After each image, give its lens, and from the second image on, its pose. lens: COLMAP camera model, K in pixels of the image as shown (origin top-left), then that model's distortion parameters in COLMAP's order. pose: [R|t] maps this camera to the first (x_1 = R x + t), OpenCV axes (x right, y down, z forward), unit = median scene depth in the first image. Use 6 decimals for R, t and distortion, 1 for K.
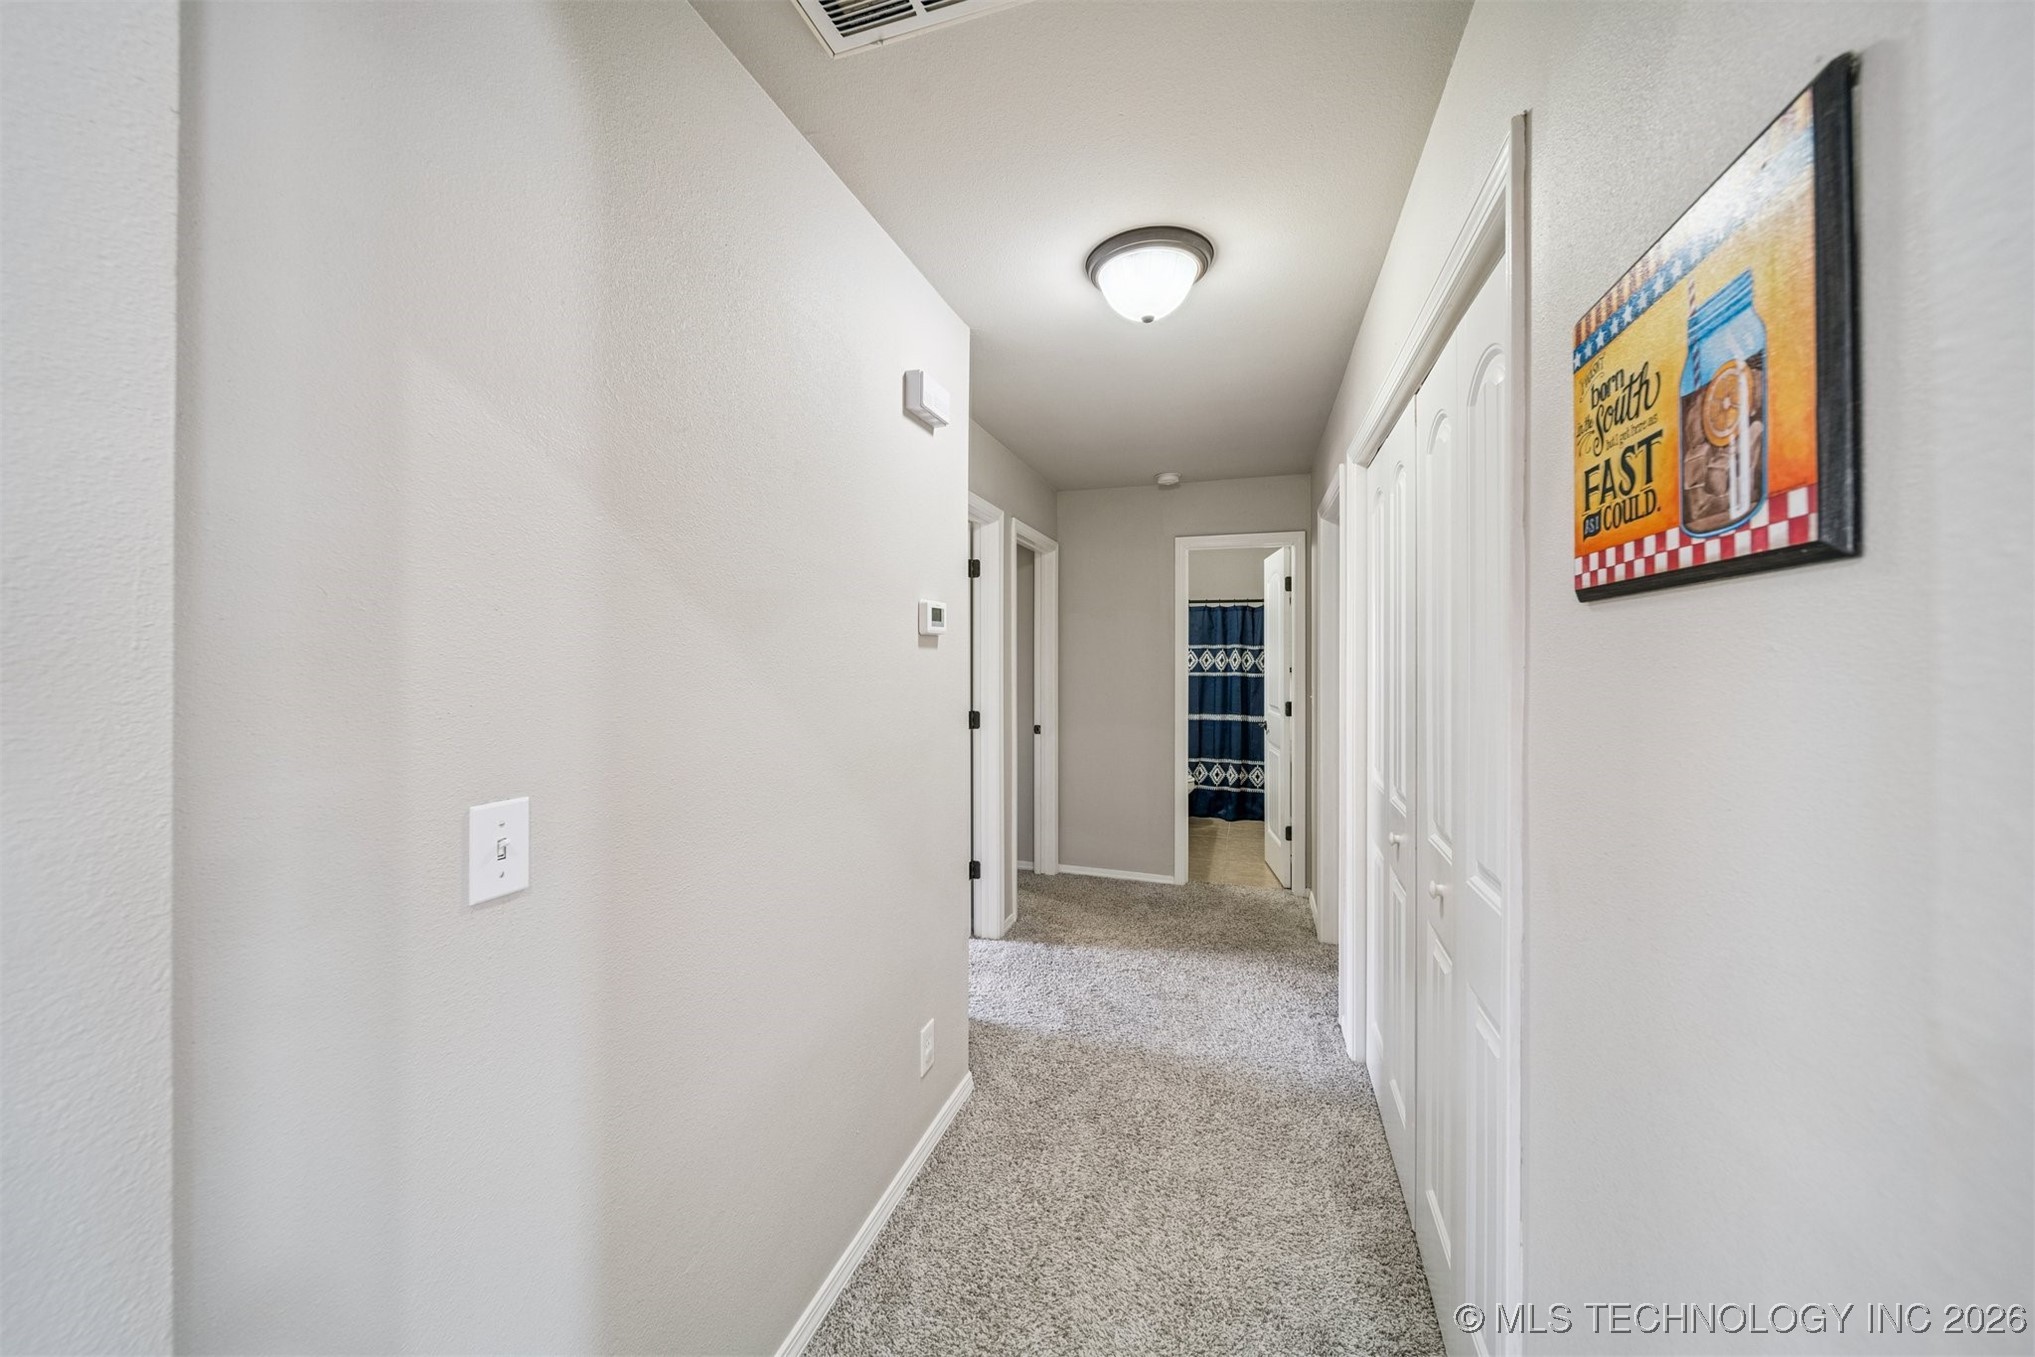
lens RADIAL K [[696.5, 0, 1017.6], [0, 696.5, 651.7], [0, 0, 1]] dist [-0.001255, -0.000016]
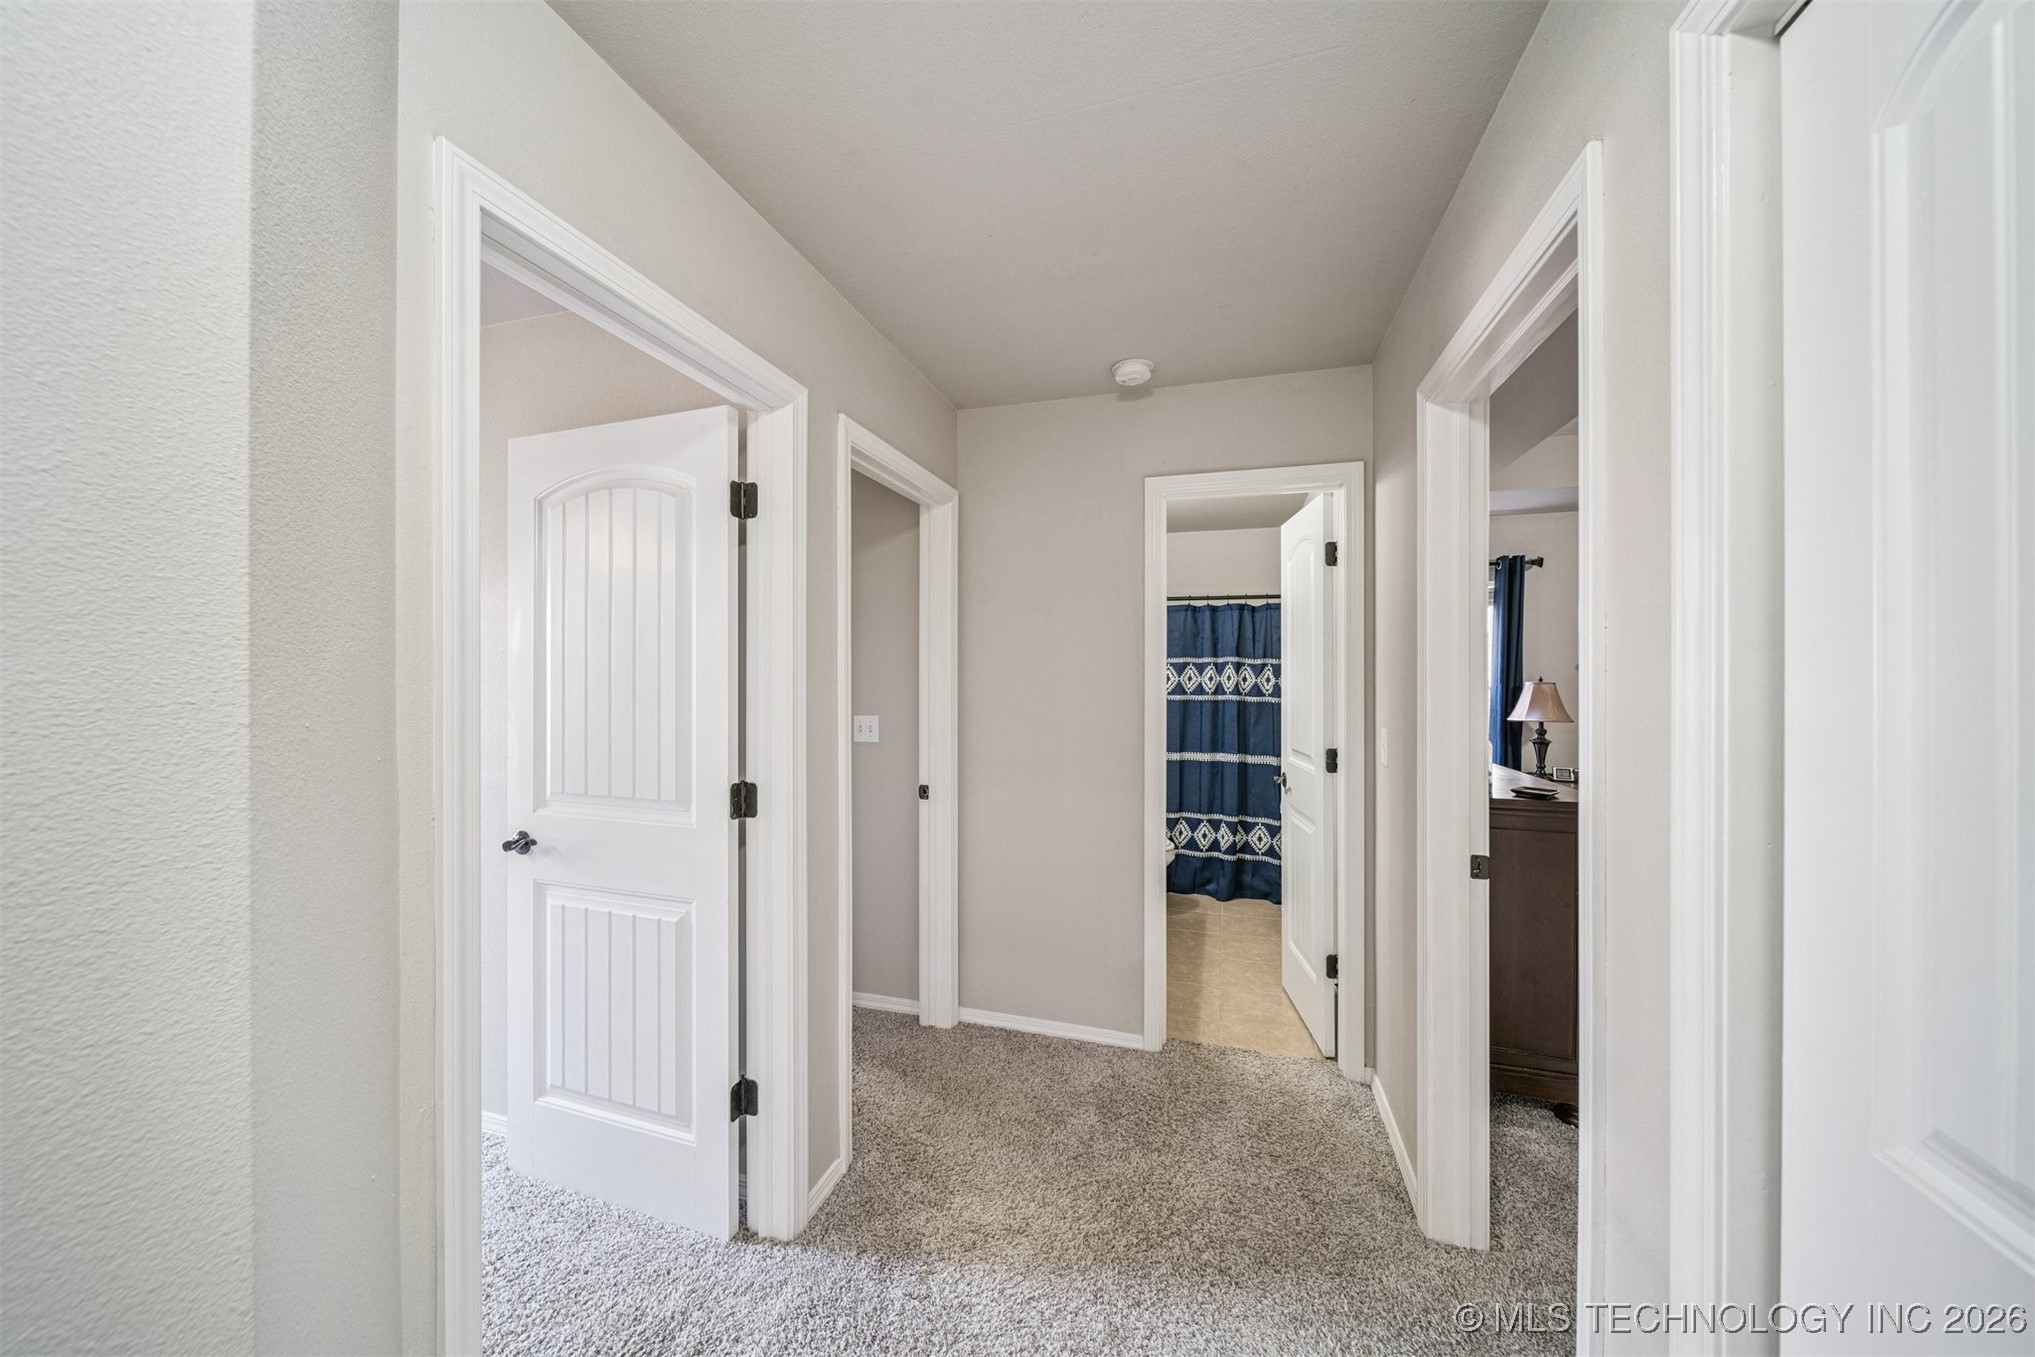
lens RADIAL K [[696.5, 0, 1014.0], [0, 696.5, 670.9], [0, 0, 1]] dist [-0.001255, -0.000016]
pose [[0.999591, -0.000855, 0.028597, 0.067715], [0.000757, 0.999994, 0.003444, 0.001411], [-0.028600, -0.003420, 0.999585, 0.283513]]
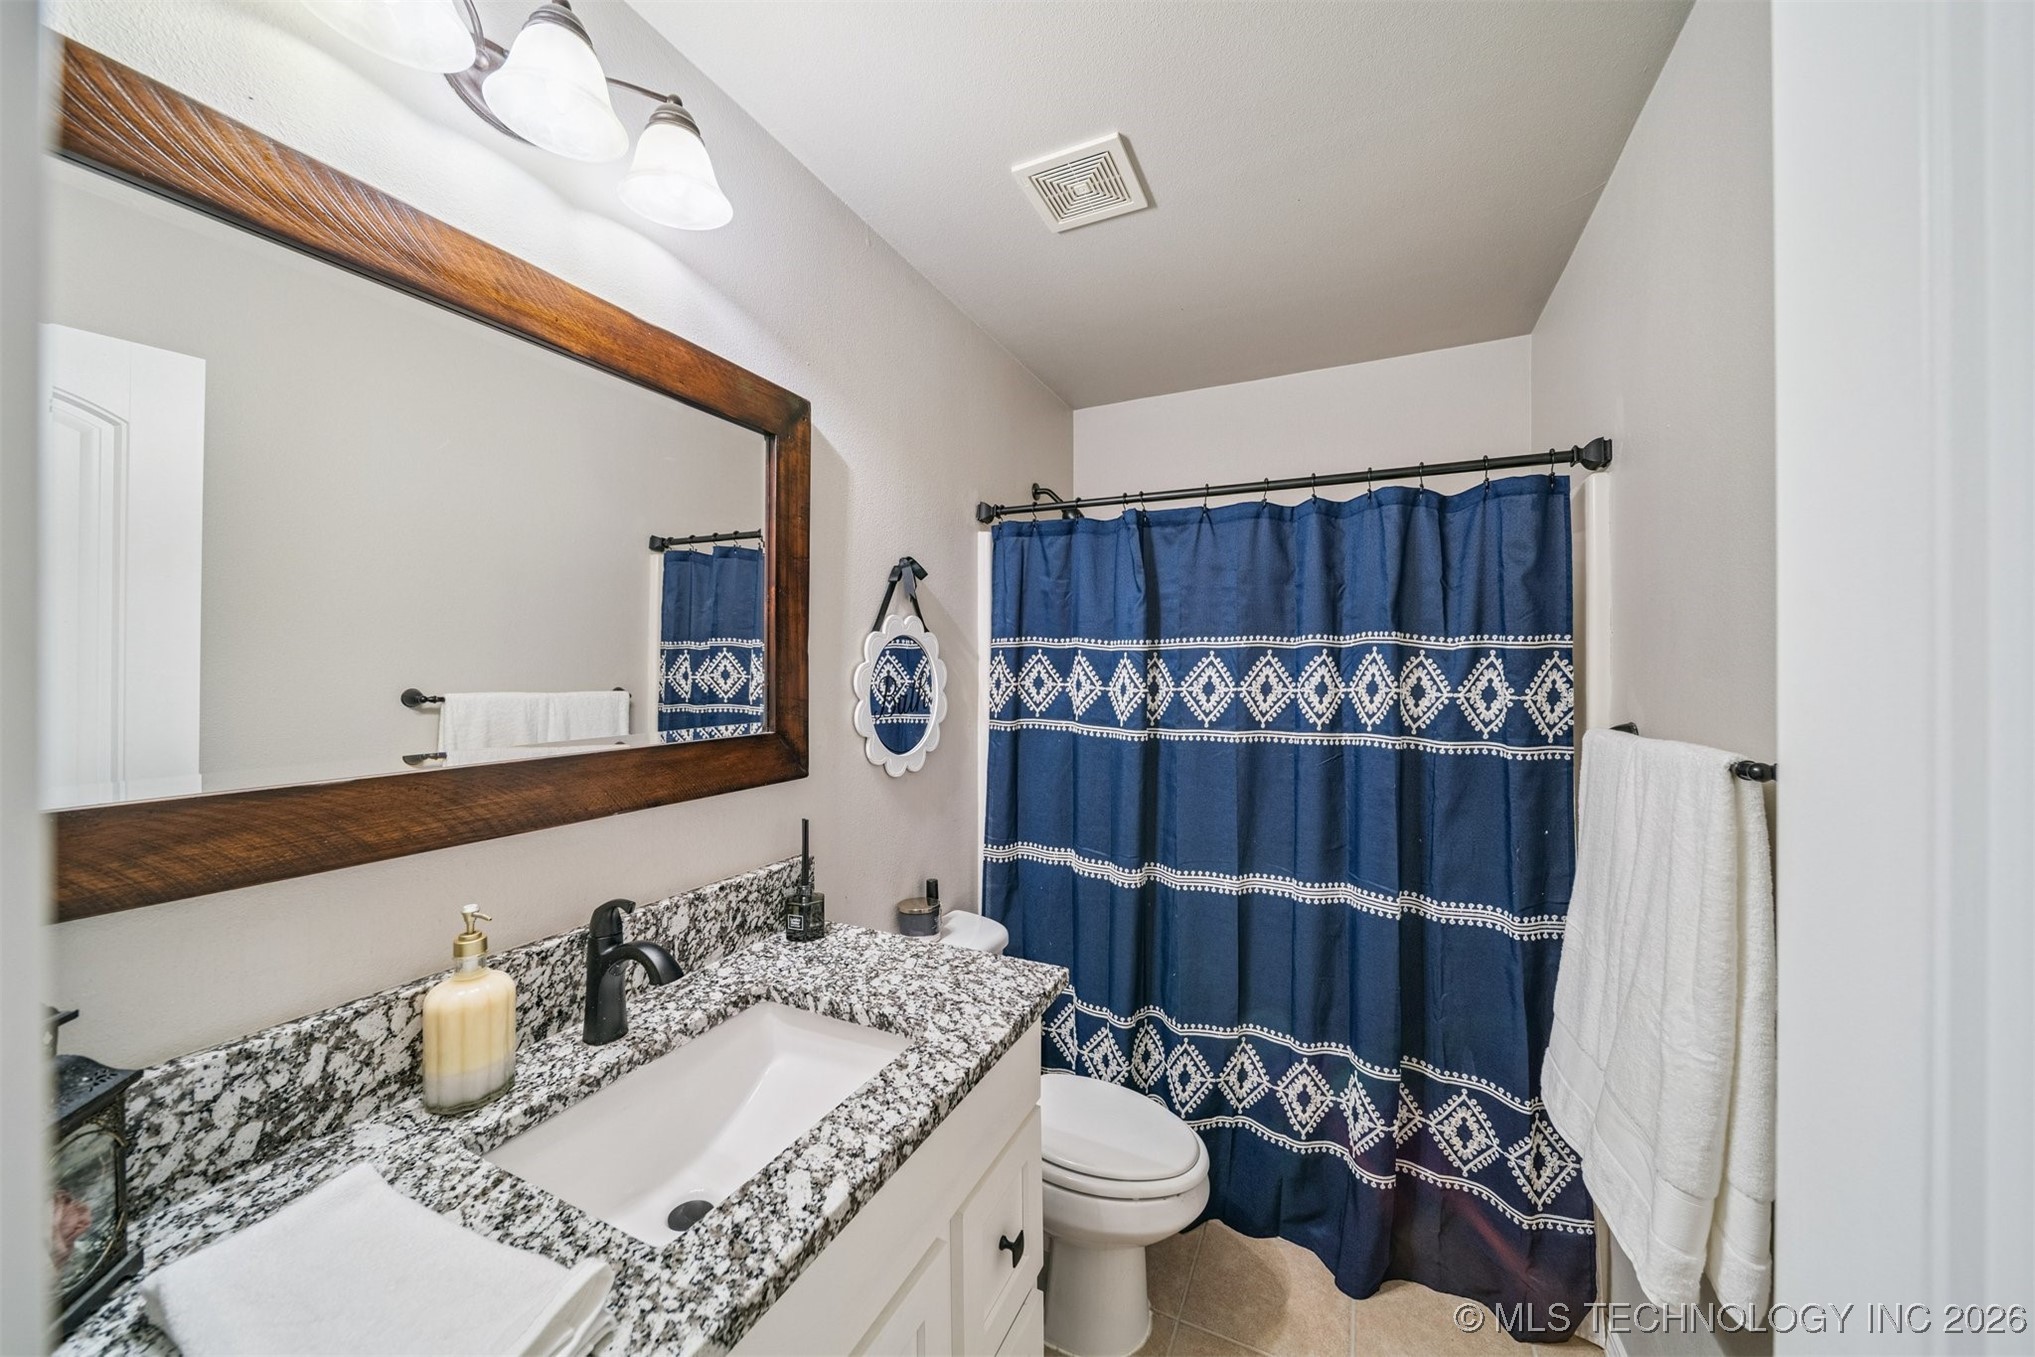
lens RADIAL K [[696.5, 0, 1007.7], [0, 696.5, 667.5], [0, 0, 1]] dist [-0.001255, -0.000016]
pose [[0.989082, -0.003833, -0.147318, 0.214703], [0.005226, 0.999945, 0.009069, 0.000159], [0.147276, -0.009739, 0.989048, 0.721972]]
